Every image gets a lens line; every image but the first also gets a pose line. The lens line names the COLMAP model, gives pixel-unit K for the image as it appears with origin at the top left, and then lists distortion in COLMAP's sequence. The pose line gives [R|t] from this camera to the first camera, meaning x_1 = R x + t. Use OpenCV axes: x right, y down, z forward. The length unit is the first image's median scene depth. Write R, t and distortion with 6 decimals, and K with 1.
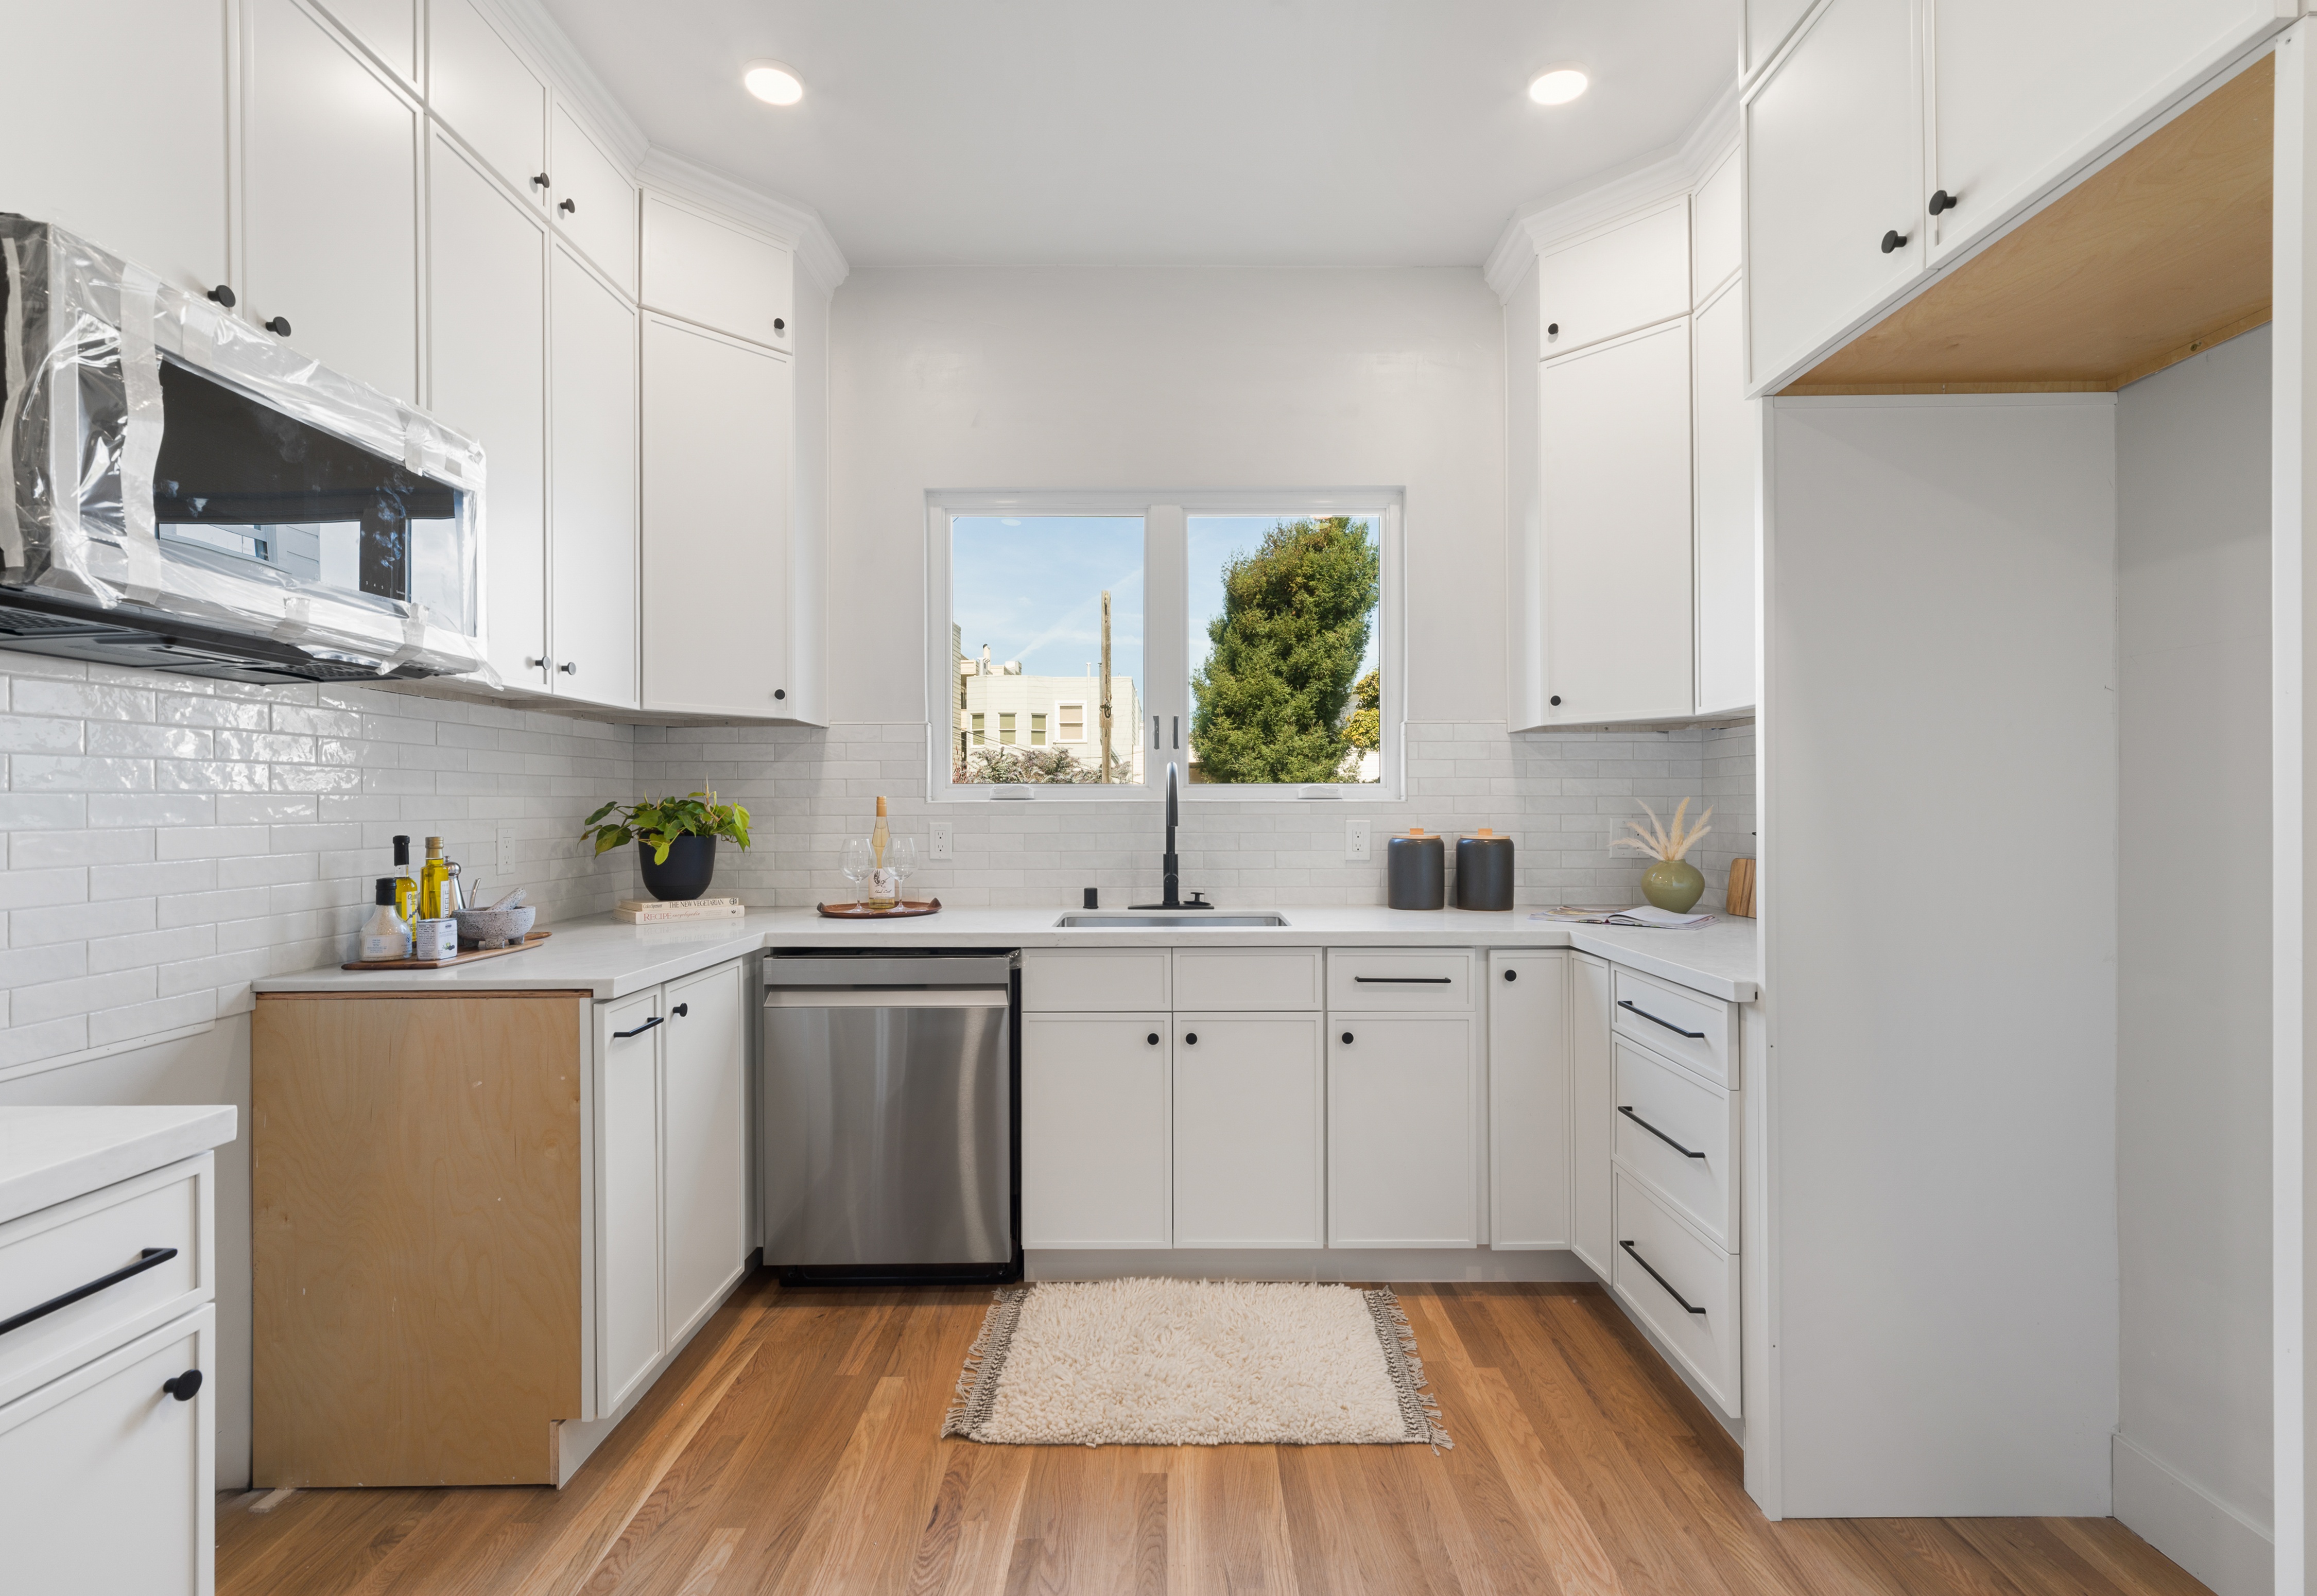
lens RADIAL K [[1067.0, 0, 1169.6], [0, 1067.0, 802.2], [0, 0, 1]] dist [0.002990, 0.000338]
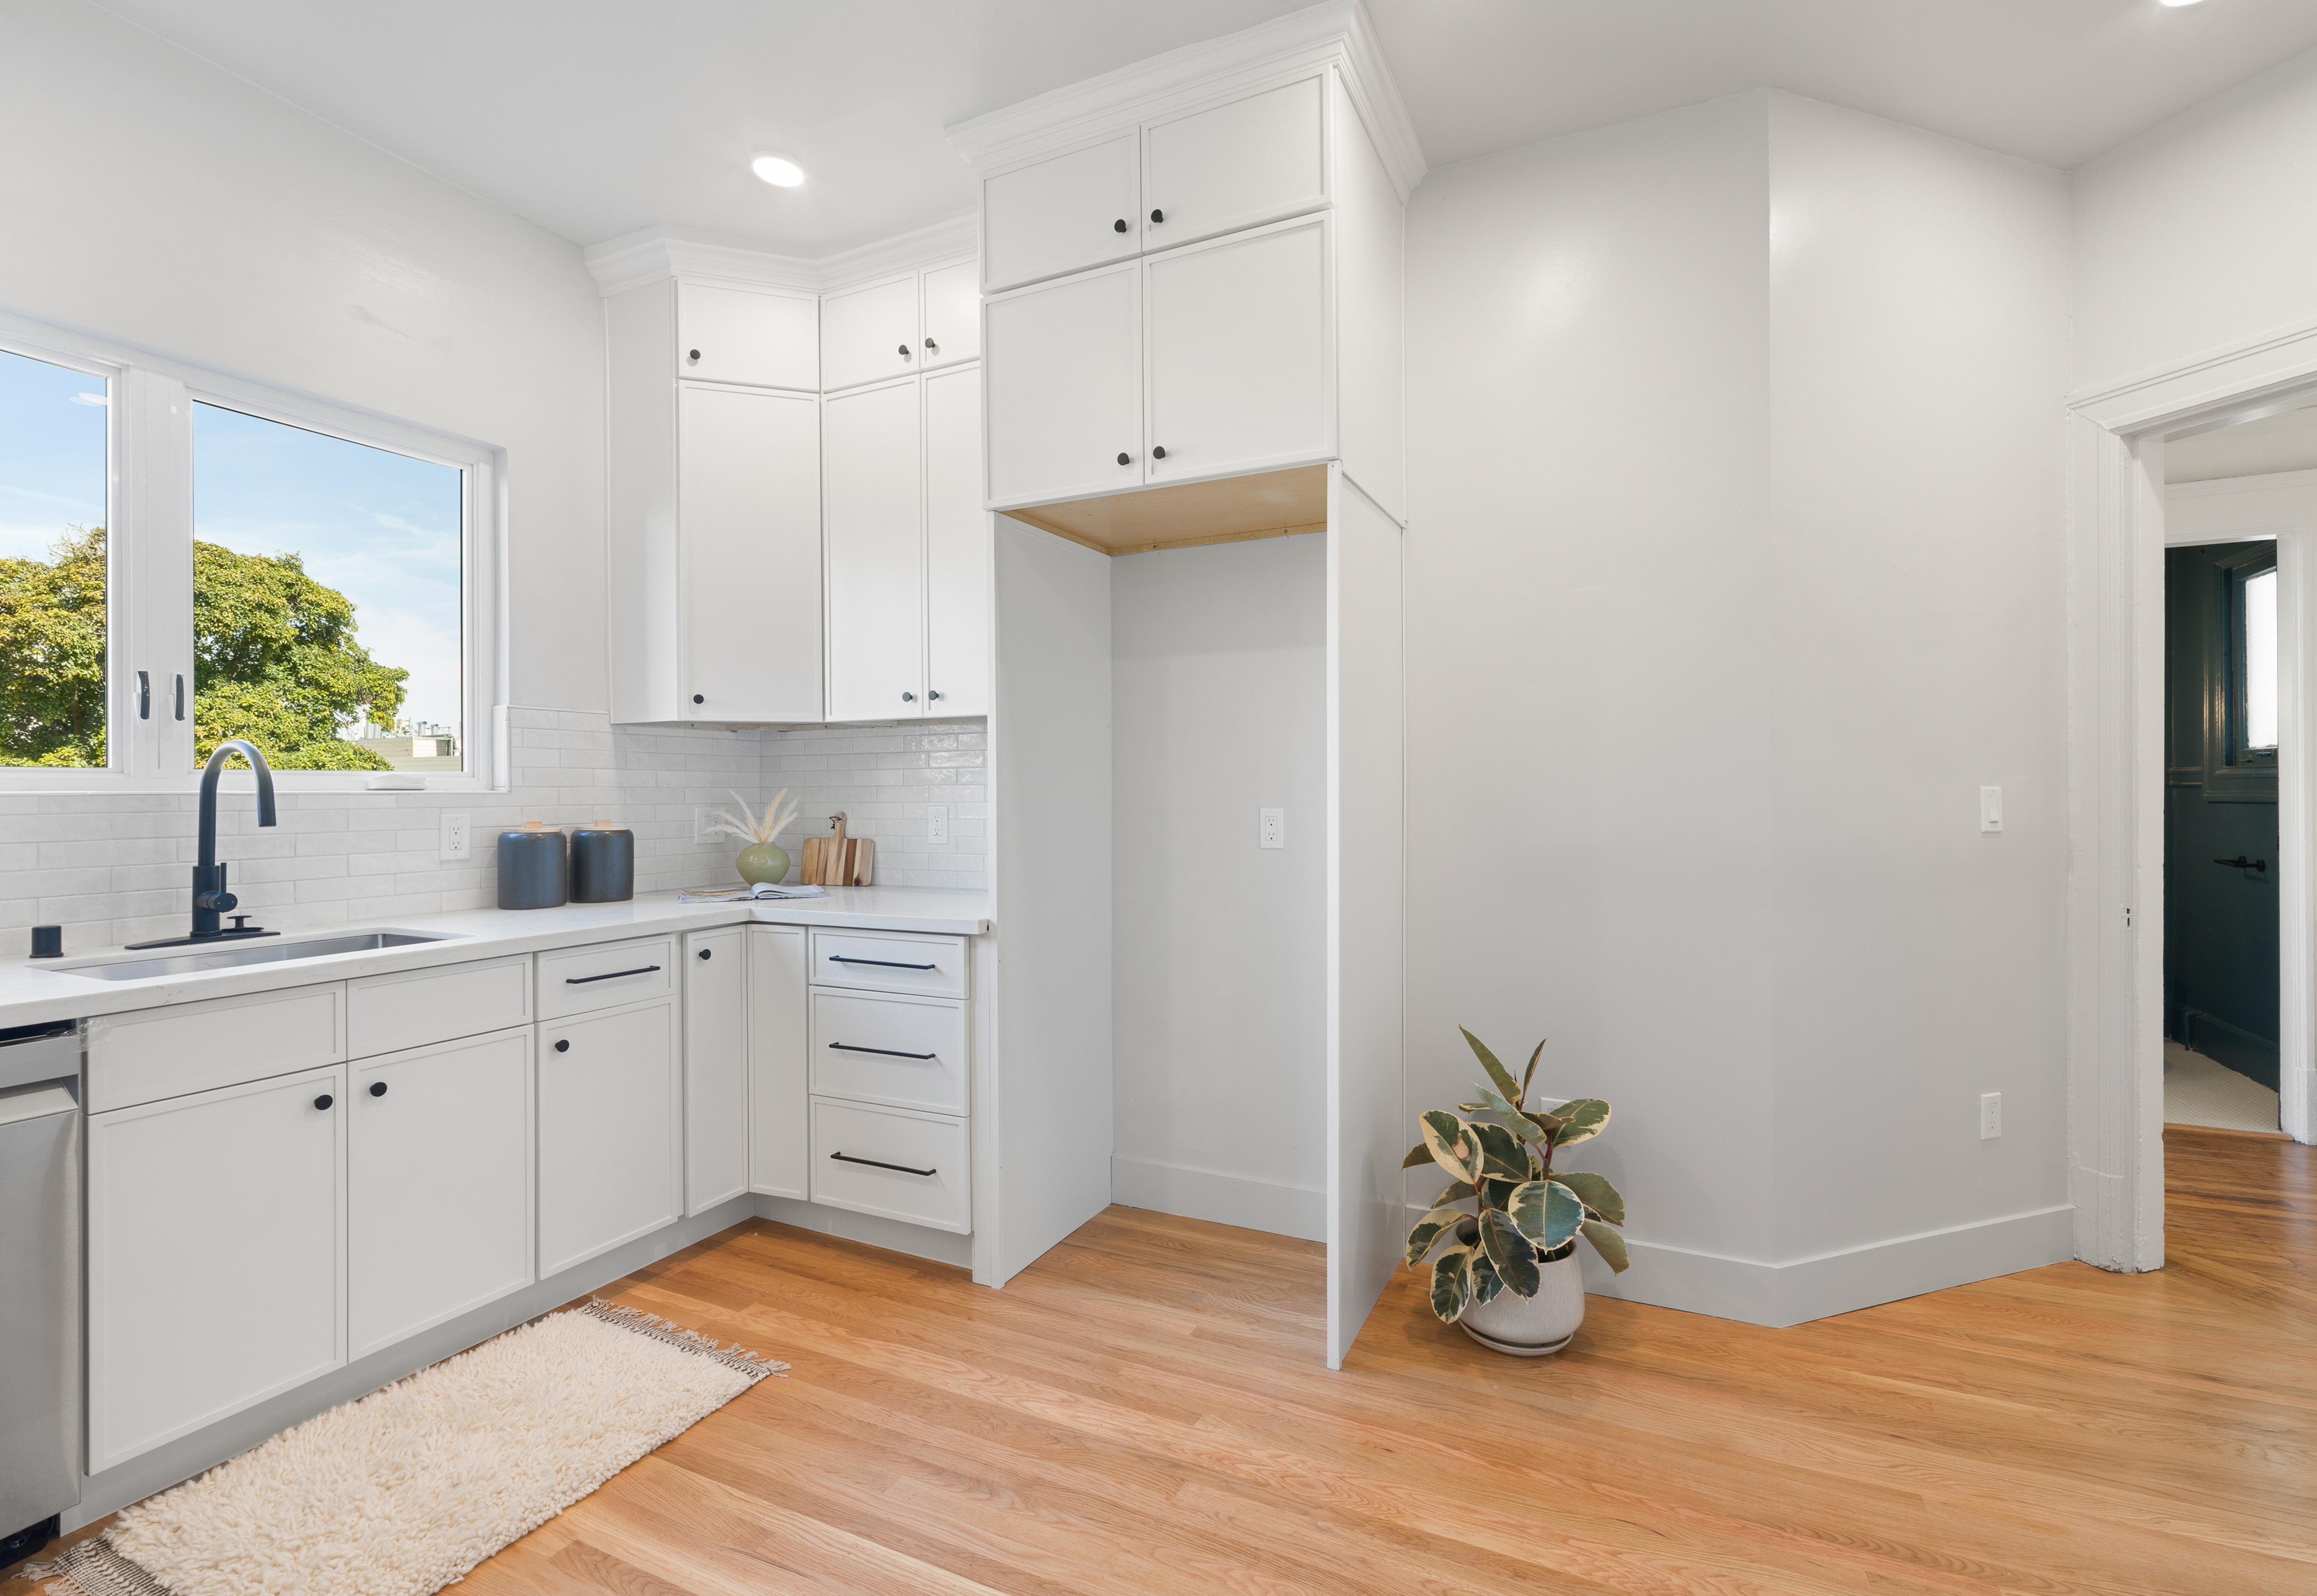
lens RADIAL K [[1059.8, 0, 1160.9], [0, 1059.8, 788.4], [0, 0, 1]] dist [0.001360, 0.000164]
pose [[0.435465, 0.001085, 0.900205, -0.471974], [0.002536, 0.999994, -0.002432, -0.001128], [-0.900202, 0.003342, 0.435459, 0.131326]]
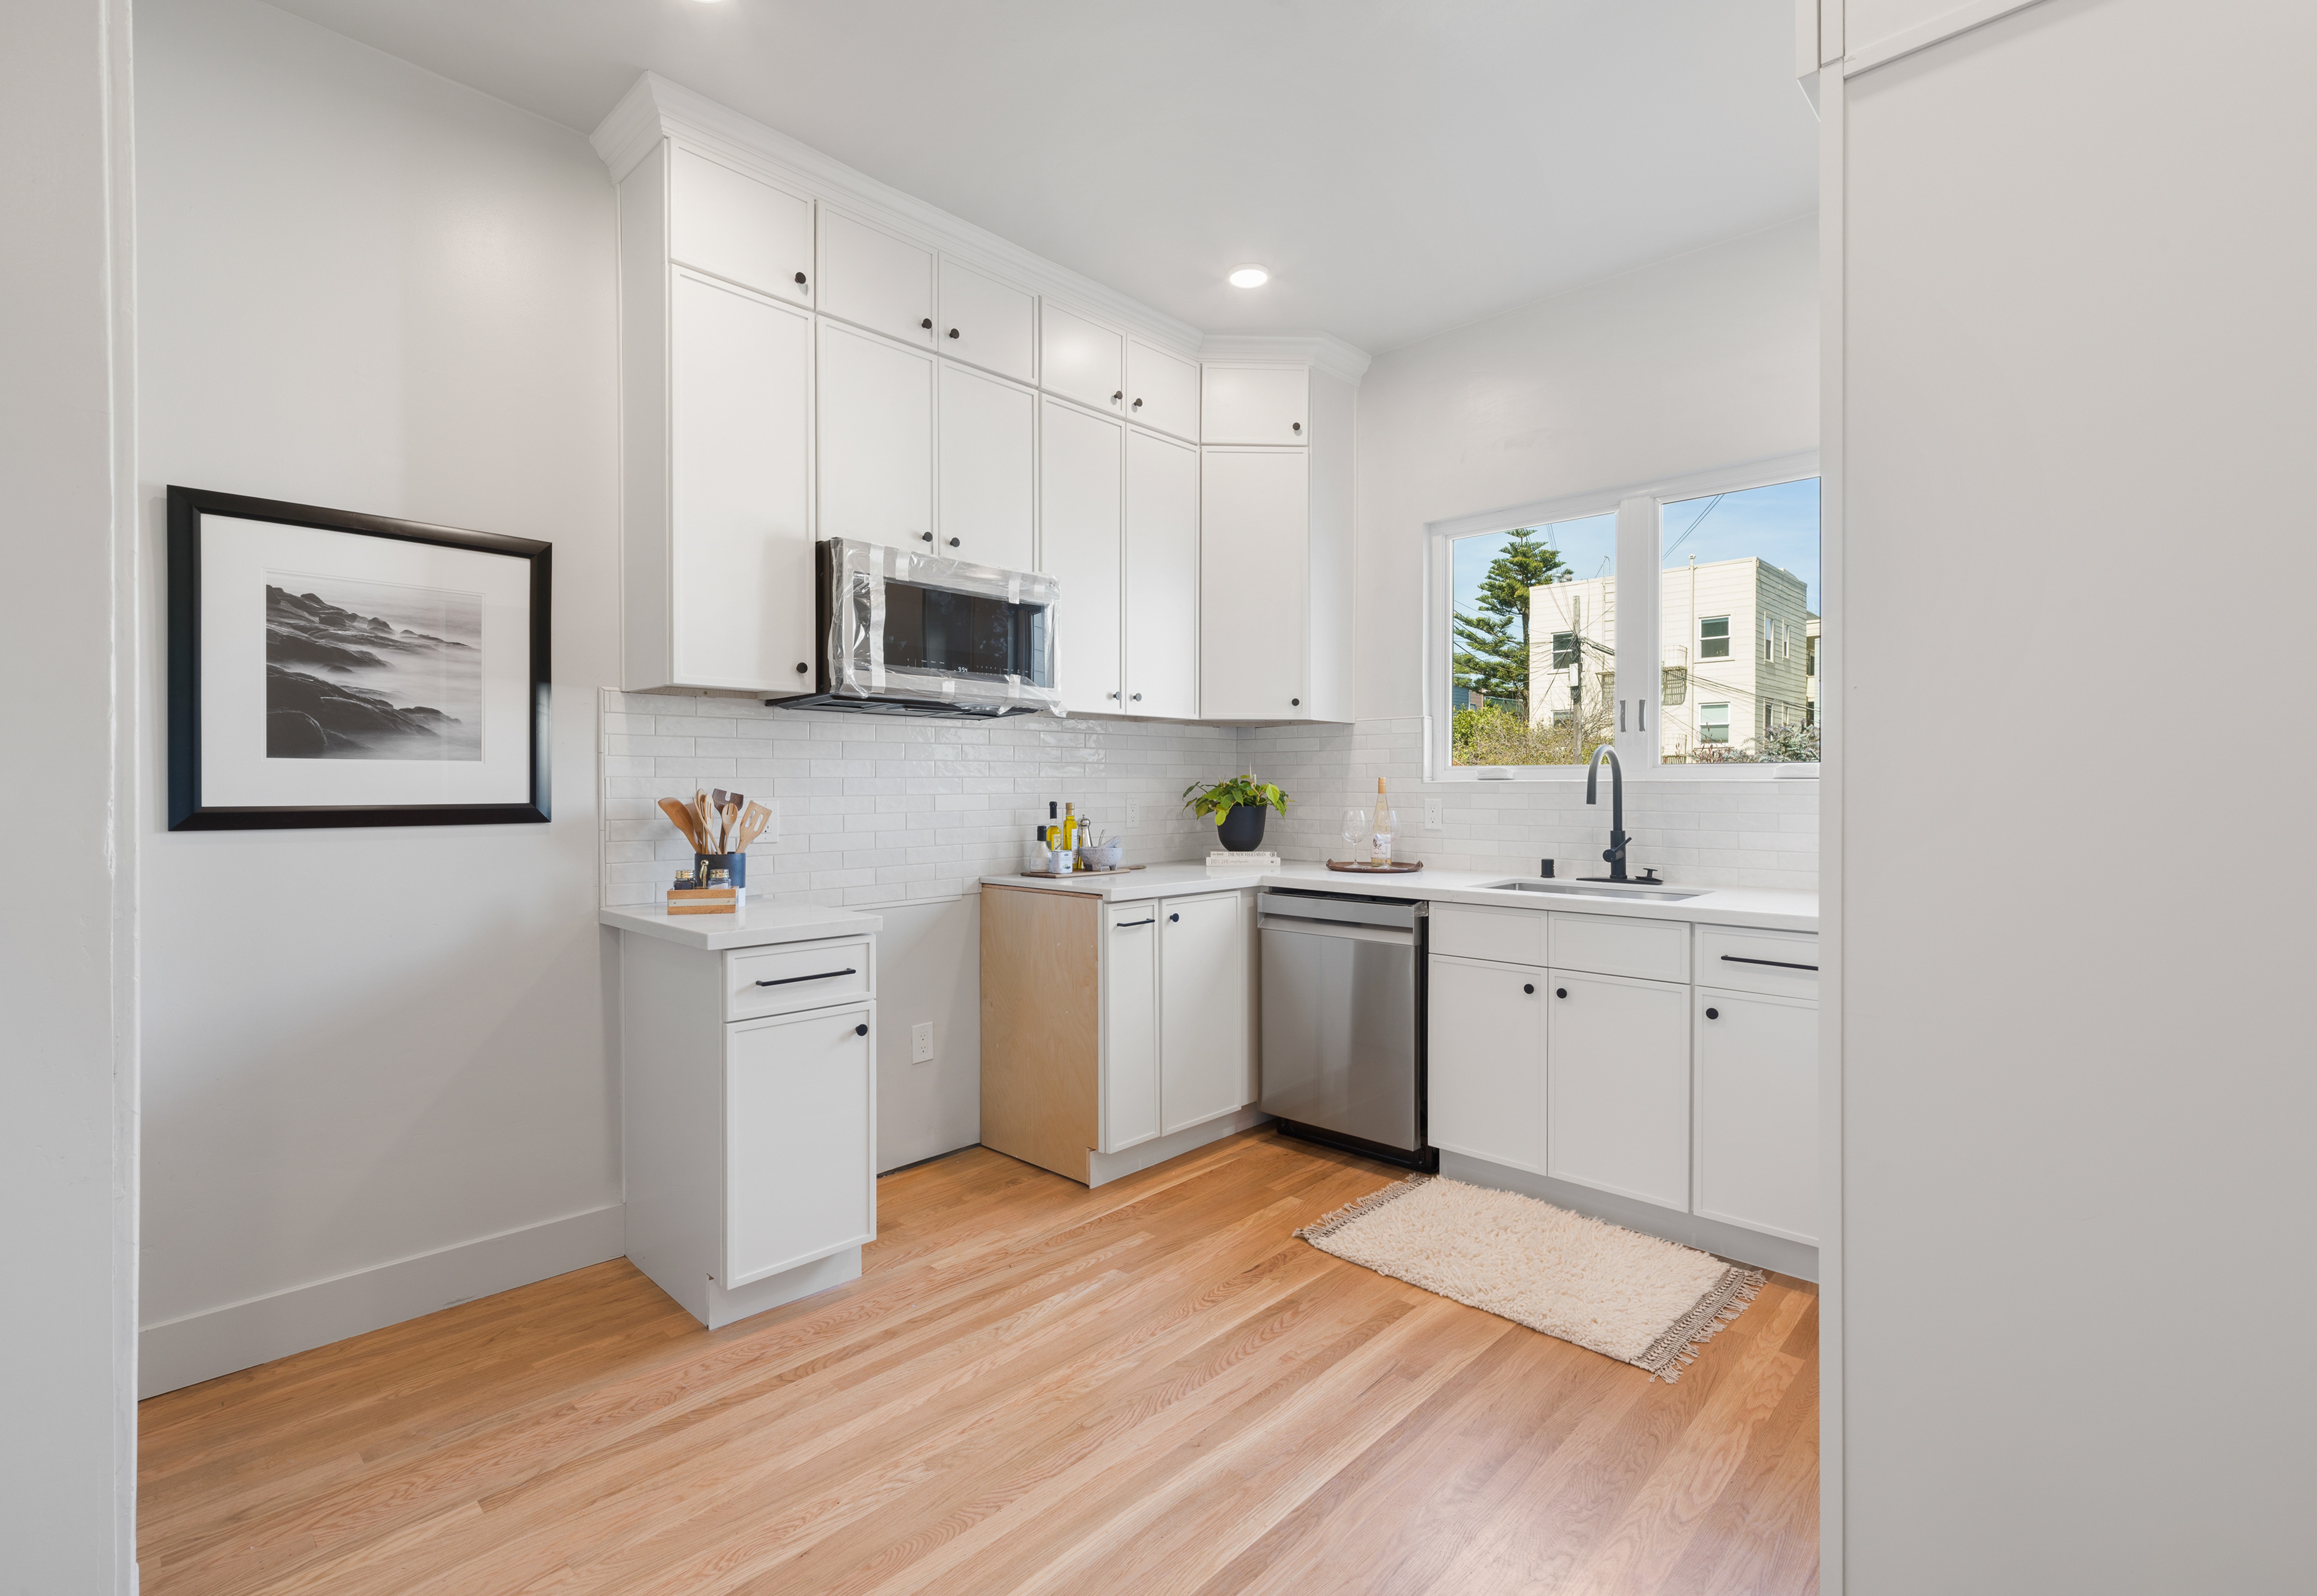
lens RADIAL K [[1059.8, 0, 1160.9], [0, 1059.8, 788.4], [0, 0, 1]] dist [0.001360, 0.000164]
pose [[0.722357, 0.004595, -0.691505, 0.519436], [0.000215, 0.999976, 0.006869, -0.001503], [0.691520, -0.005111, 0.722339, -0.101632]]
